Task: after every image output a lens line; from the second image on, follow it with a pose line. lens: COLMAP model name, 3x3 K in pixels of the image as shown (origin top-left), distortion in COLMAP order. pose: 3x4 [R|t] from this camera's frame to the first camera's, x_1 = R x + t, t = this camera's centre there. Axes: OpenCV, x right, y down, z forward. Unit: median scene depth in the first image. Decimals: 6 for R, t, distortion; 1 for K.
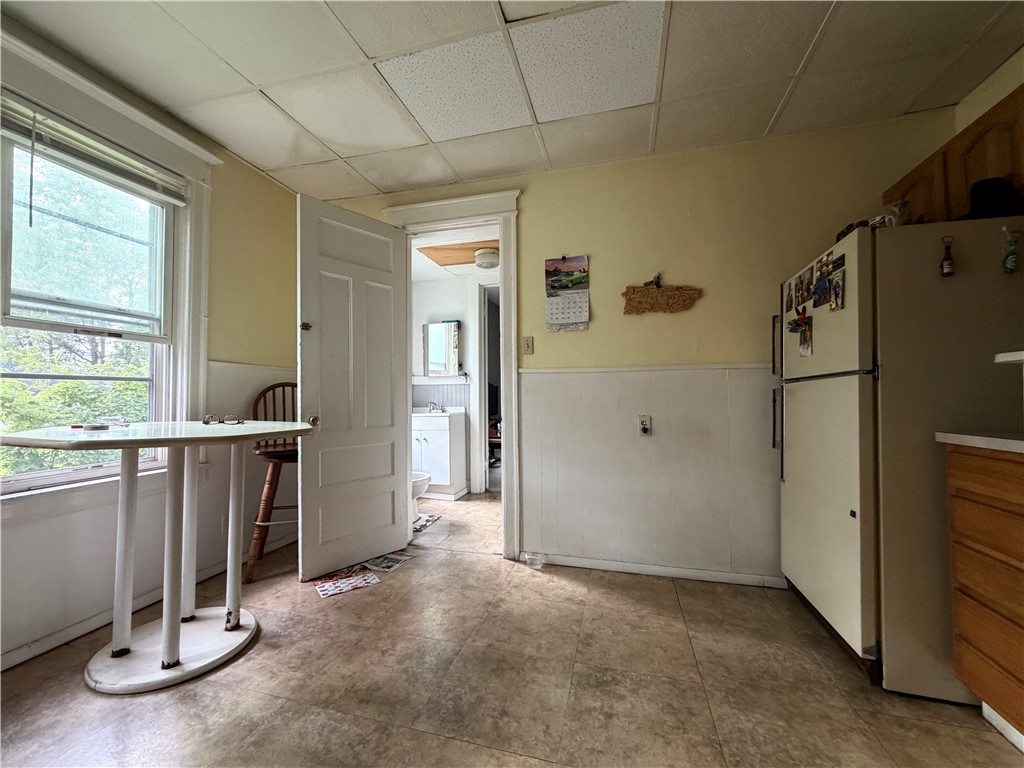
lens RADIAL K [[408.2, 0, 510.9], [0, 408.2, 384.8], [0, 0, 1]] dist [-0.000086, 0.000051]
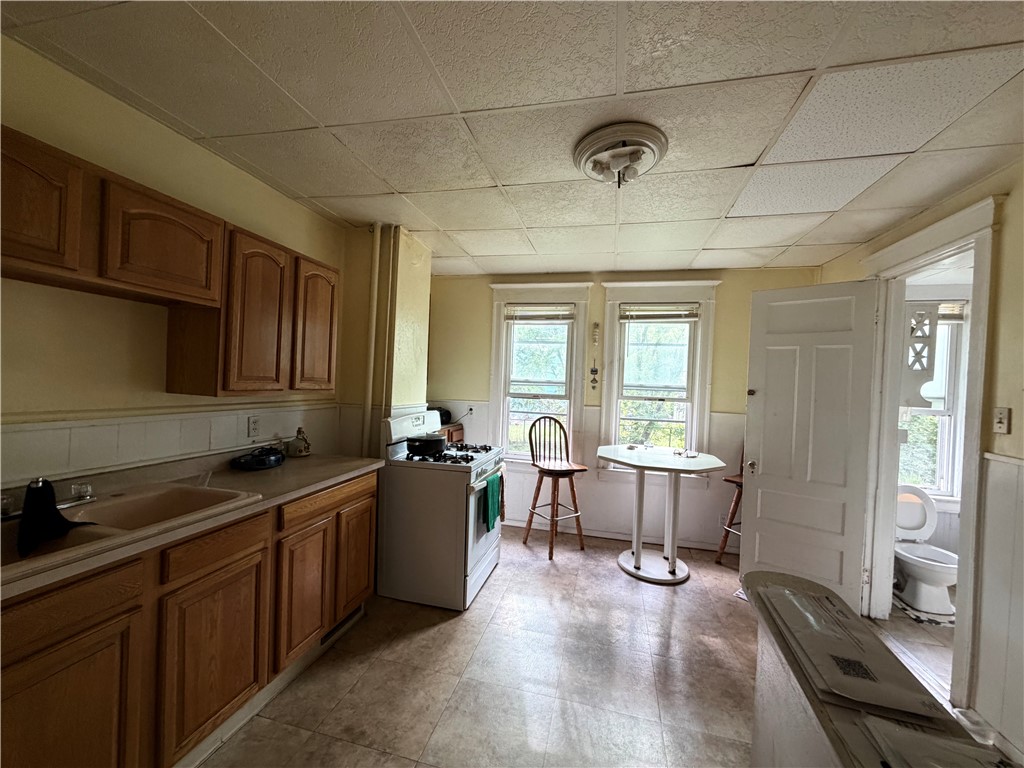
lens RADIAL K [[408.2, 0, 510.9], [0, 408.2, 384.8], [0, 0, 1]] dist [-0.000086, 0.000051]
pose [[0.021958, 0.015498, -0.999639, 1.137531], [-0.010604, 0.999827, 0.015268, -0.255500], [0.999703, 0.010265, 0.022119, 0.273831]]
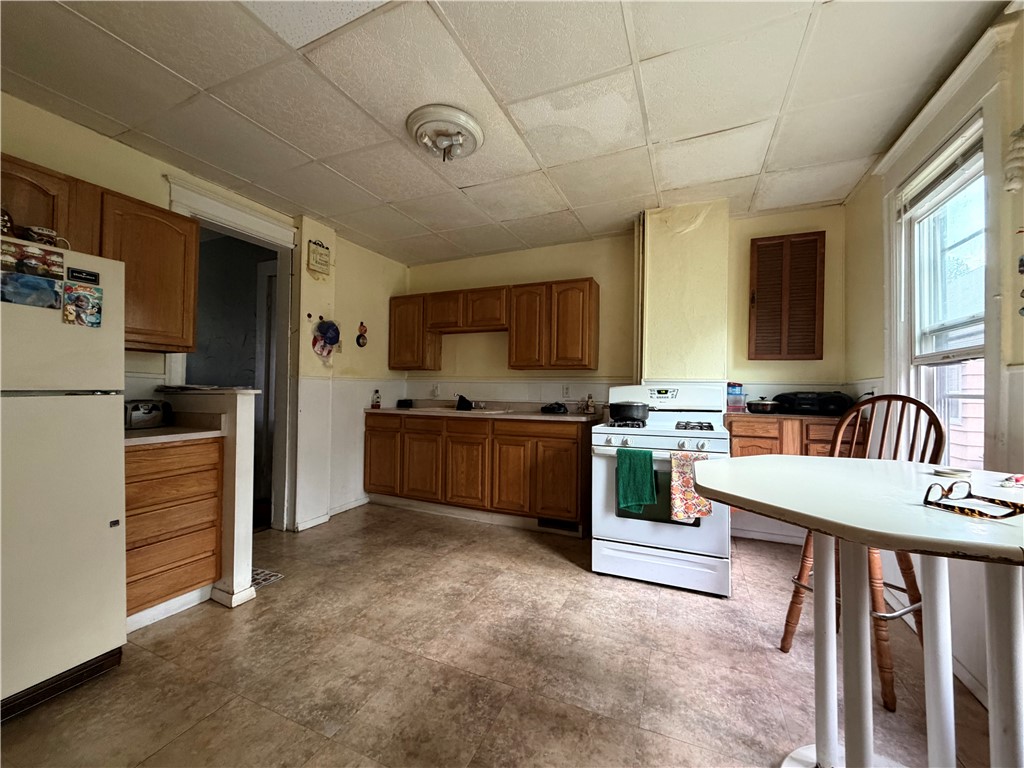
lens RADIAL K [[408.2, 0, 510.9], [0, 408.2, 384.8], [0, 0, 1]] dist [-0.000086, 0.000051]
pose [[-0.988968, -0.004926, 0.148046, -0.323590], [-0.011221, 0.999067, -0.041715, -0.015162], [-0.147702, -0.042916, -0.988100, 1.760659]]
